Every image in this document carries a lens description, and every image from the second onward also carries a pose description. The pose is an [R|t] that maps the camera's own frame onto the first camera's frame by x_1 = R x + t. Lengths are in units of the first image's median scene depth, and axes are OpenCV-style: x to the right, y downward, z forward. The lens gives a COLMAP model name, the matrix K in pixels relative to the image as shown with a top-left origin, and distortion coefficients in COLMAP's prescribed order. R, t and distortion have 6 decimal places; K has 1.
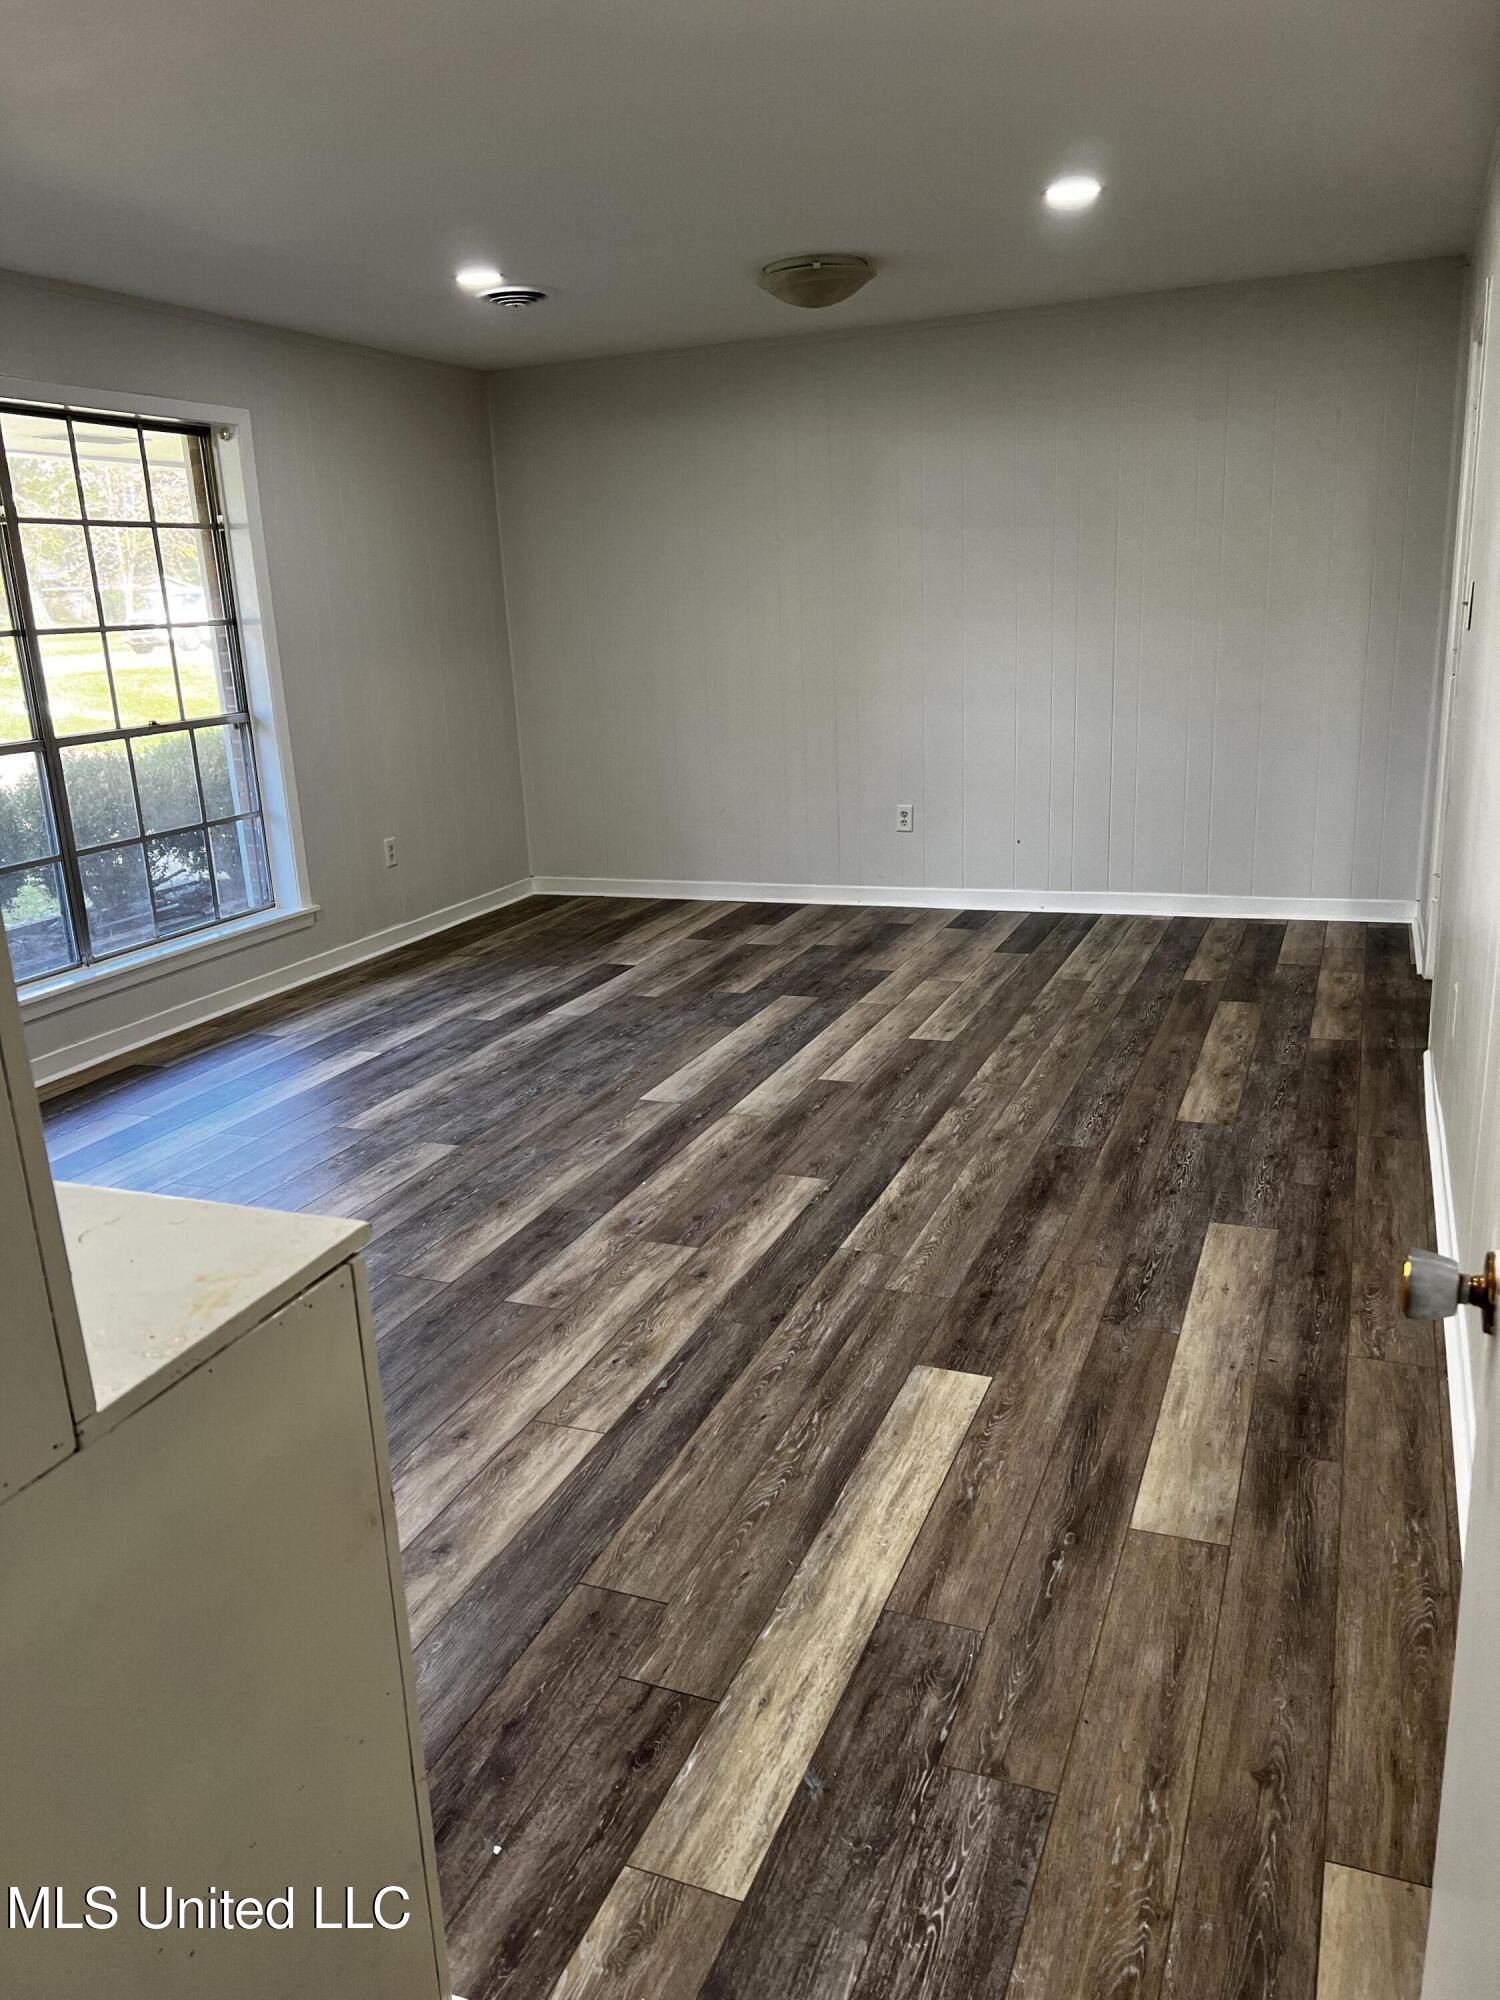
lens RADIAL K [[1495.3, 0, 742.4], [0, 1495.3, 990.0], [0, 0, 1]] dist [0.050017, -0.060536]
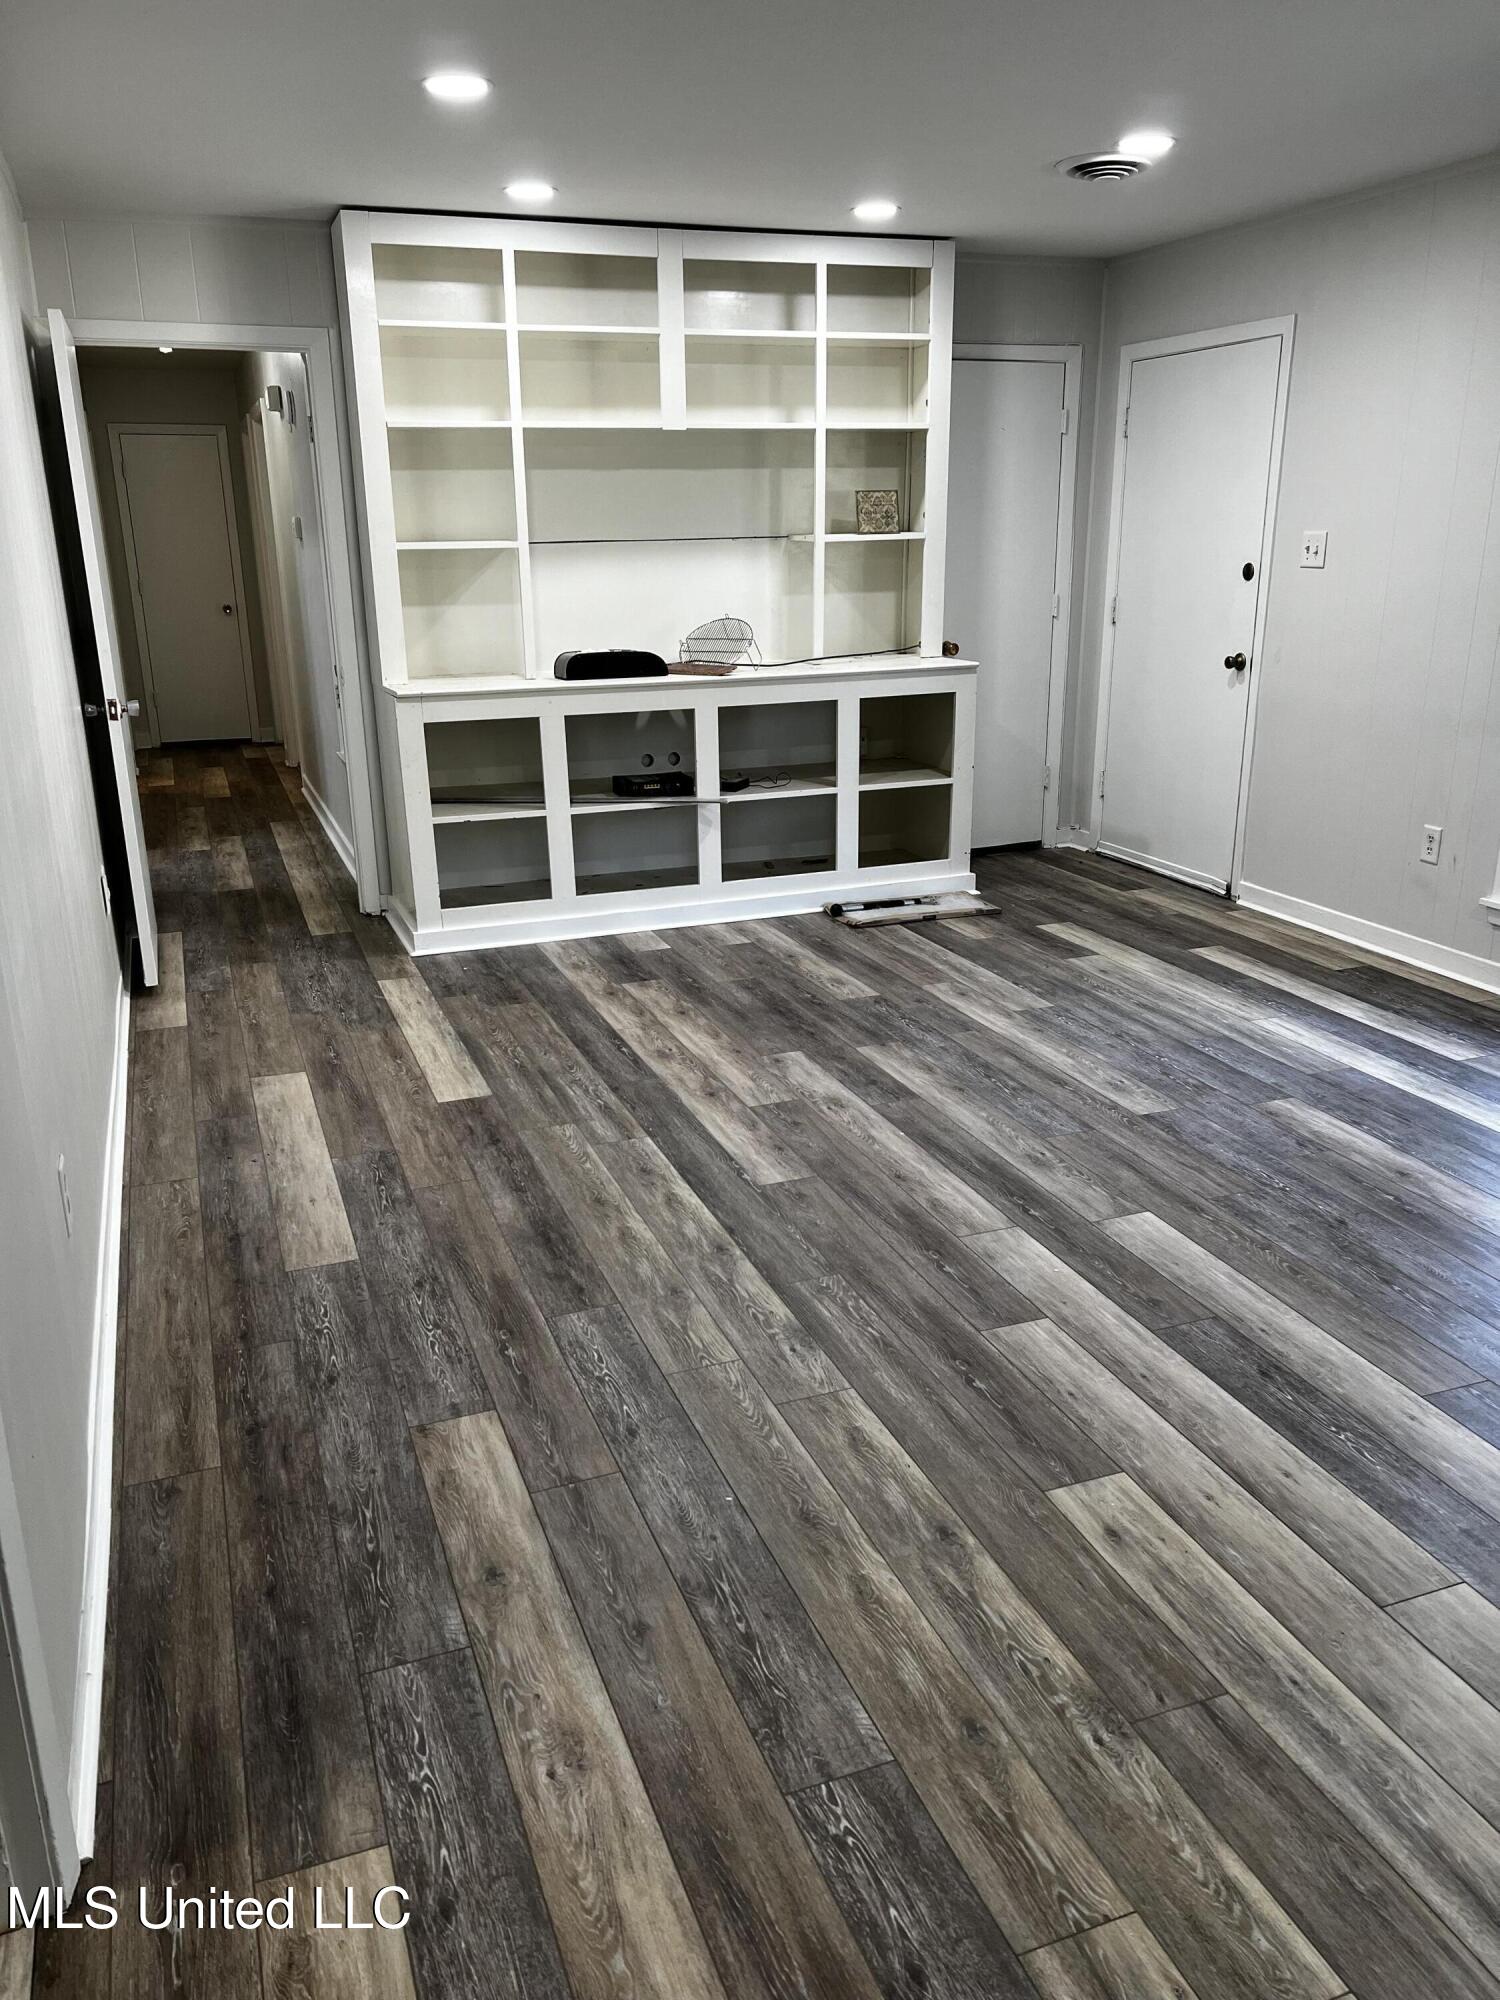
lens RADIAL K [[1495.3, 0, 737.3], [0, 1495.3, 1010.9], [0, 0, 1]] dist [0.050017, -0.060536]
pose [[-0.732523, 0.264662, -0.627187, 0.651550], [-0.129716, 0.850180, 0.510263, -0.457334], [0.668269, 0.455136, -0.588445, 1.563212]]
